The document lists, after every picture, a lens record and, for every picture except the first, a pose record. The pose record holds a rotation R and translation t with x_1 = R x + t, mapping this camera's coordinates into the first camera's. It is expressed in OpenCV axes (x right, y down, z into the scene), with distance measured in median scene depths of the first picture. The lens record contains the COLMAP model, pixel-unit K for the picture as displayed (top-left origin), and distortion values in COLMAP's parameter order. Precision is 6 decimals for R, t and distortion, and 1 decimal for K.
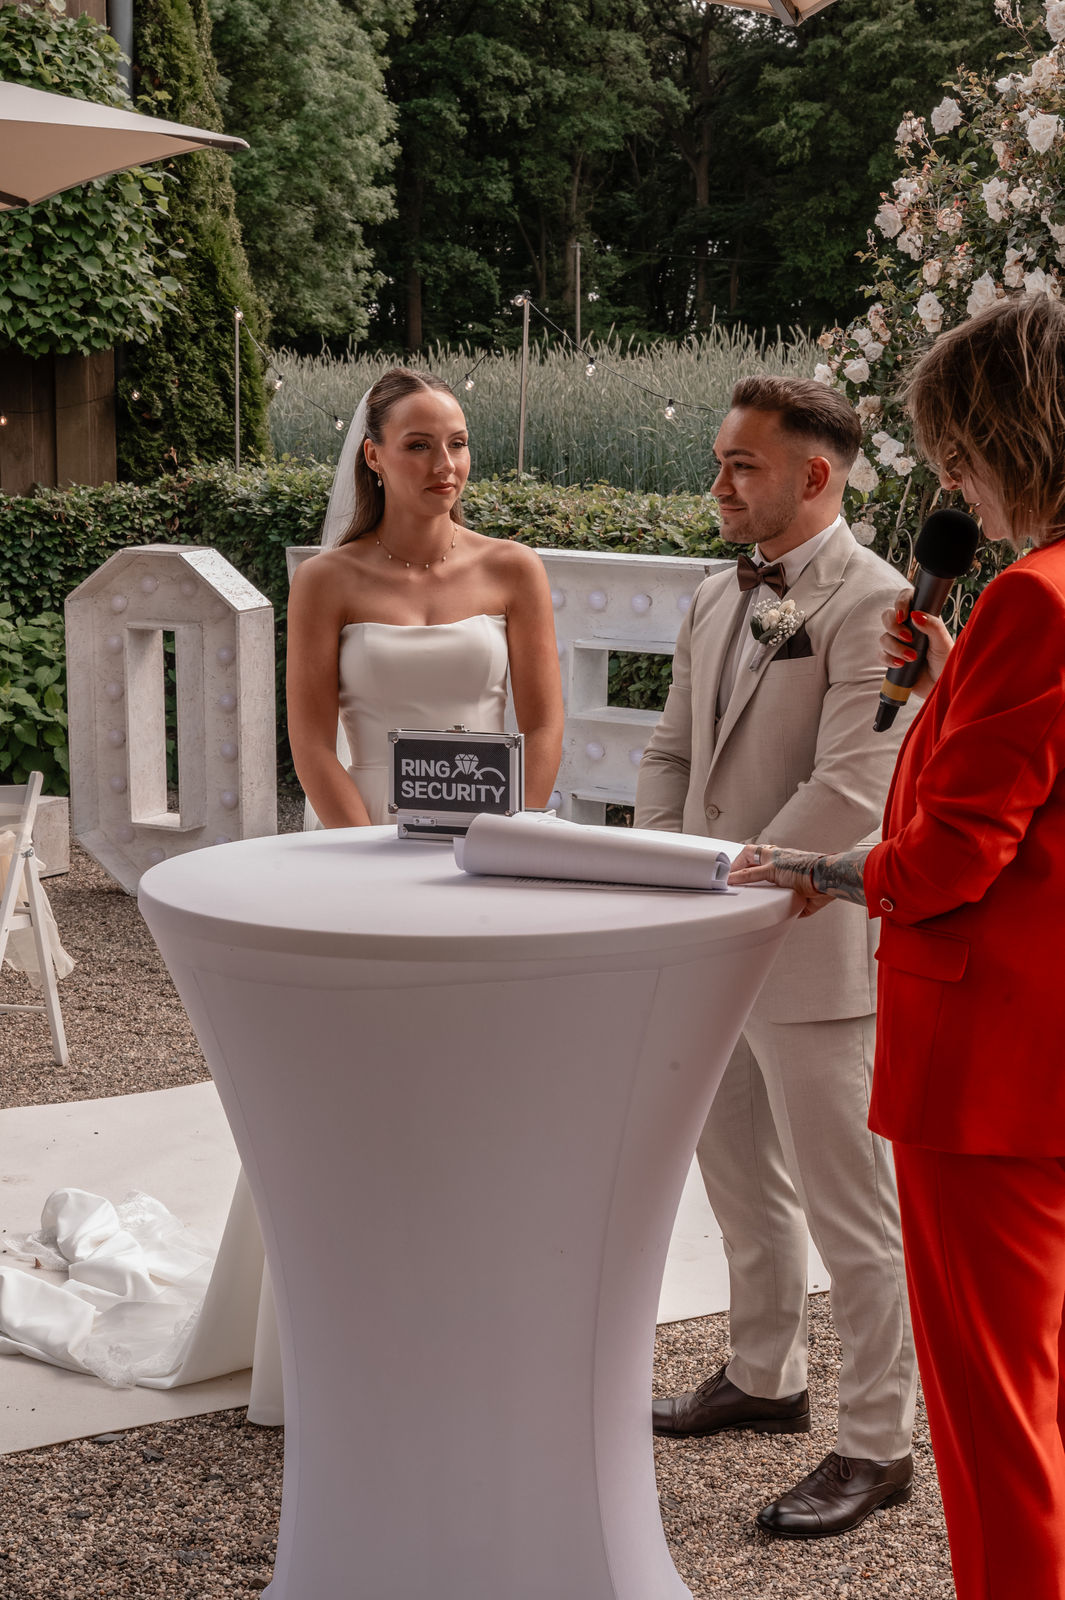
lens RADIAL K [[2504.5, 0, 532.5], [0, 2504.5, 800.0], [0, 0, 1]] dist [0.001544, 0.064468]
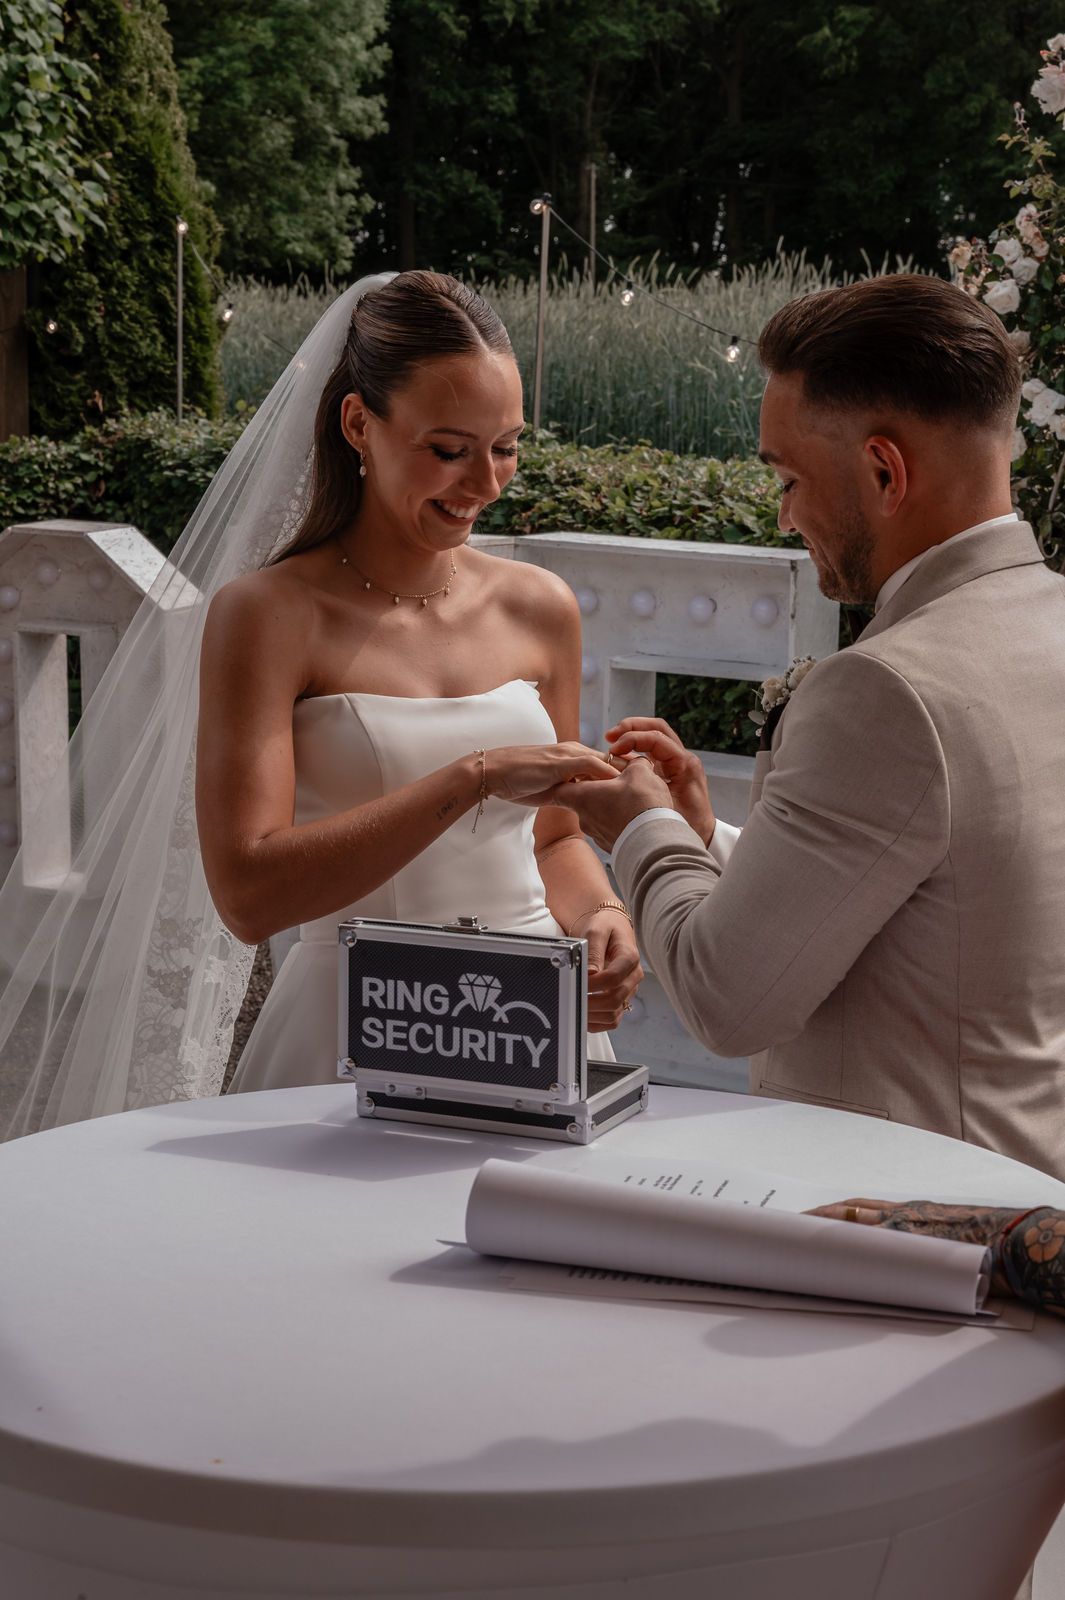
lens RADIAL K [[2680.0, 0, 532.5], [0, 2680.0, 800.0], [0, 0, 1]] dist [-0.004652, -0.074613]
pose [[0.999963, 0.008500, 0.000934, -0.004946], [-0.008509, 0.999916, 0.009827, -0.020854], [-0.000850, -0.009835, 0.999951, 0.146699]]
